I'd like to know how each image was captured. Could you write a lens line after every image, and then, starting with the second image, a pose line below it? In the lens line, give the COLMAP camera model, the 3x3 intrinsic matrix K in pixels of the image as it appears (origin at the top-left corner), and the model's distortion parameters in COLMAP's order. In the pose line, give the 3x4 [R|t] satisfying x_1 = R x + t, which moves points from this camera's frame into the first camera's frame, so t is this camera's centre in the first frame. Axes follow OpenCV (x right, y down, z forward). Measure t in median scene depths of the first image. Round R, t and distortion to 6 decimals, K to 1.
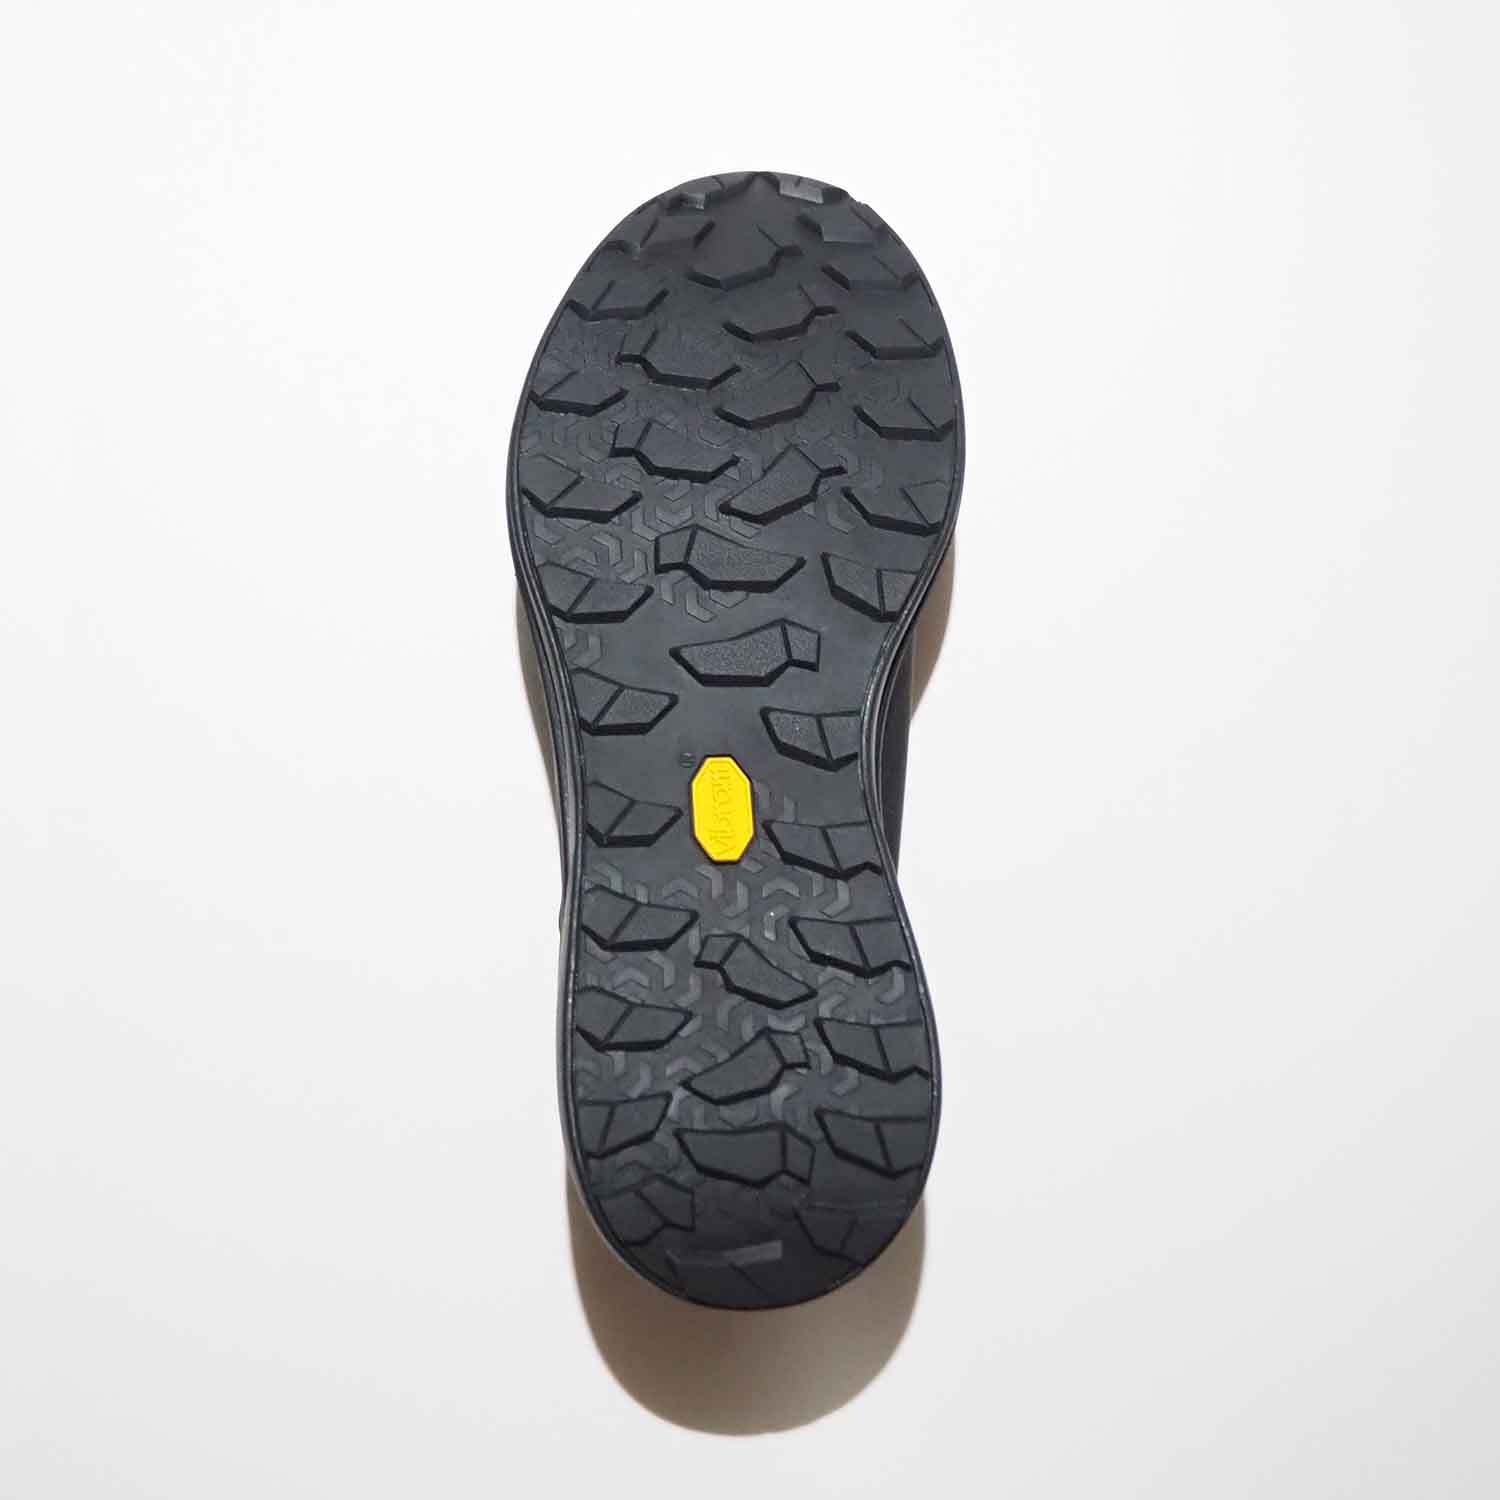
lens RADIAL K [[2363.2, 0, 750.0], [0, 2363.2, 750.0], [0, 0, 1]] dist [0.013812, -0.133207]
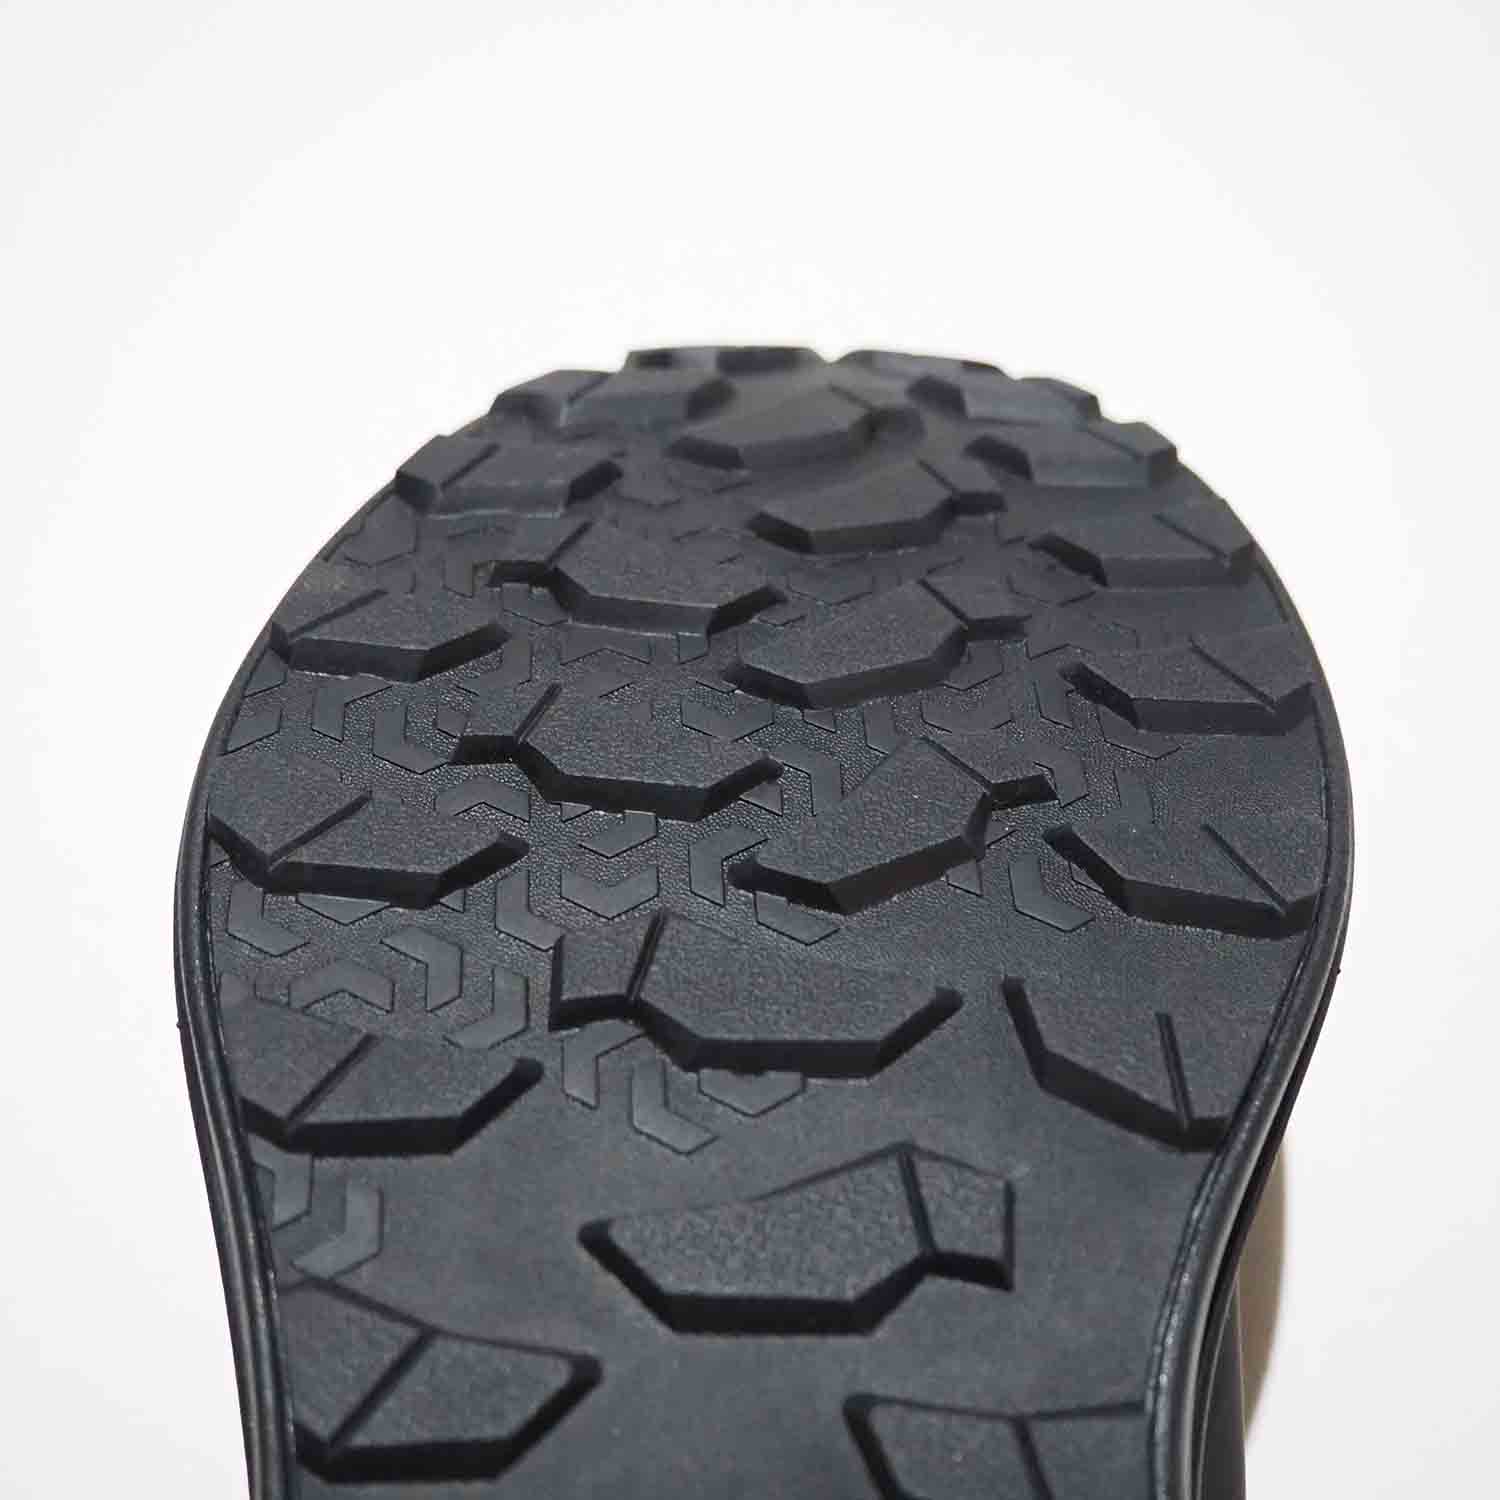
lens RADIAL K [[2363.2, 0, 750.0], [0, 2363.2, 750.0], [0, 0, 1]] dist [0.013812, -0.133207]
pose [[0.997883, -0.032860, -0.056127, 0.012670], [0.009523, 0.927496, -0.373712, 0.022215], [0.064338, 0.372386, 0.925845, 0.646913]]
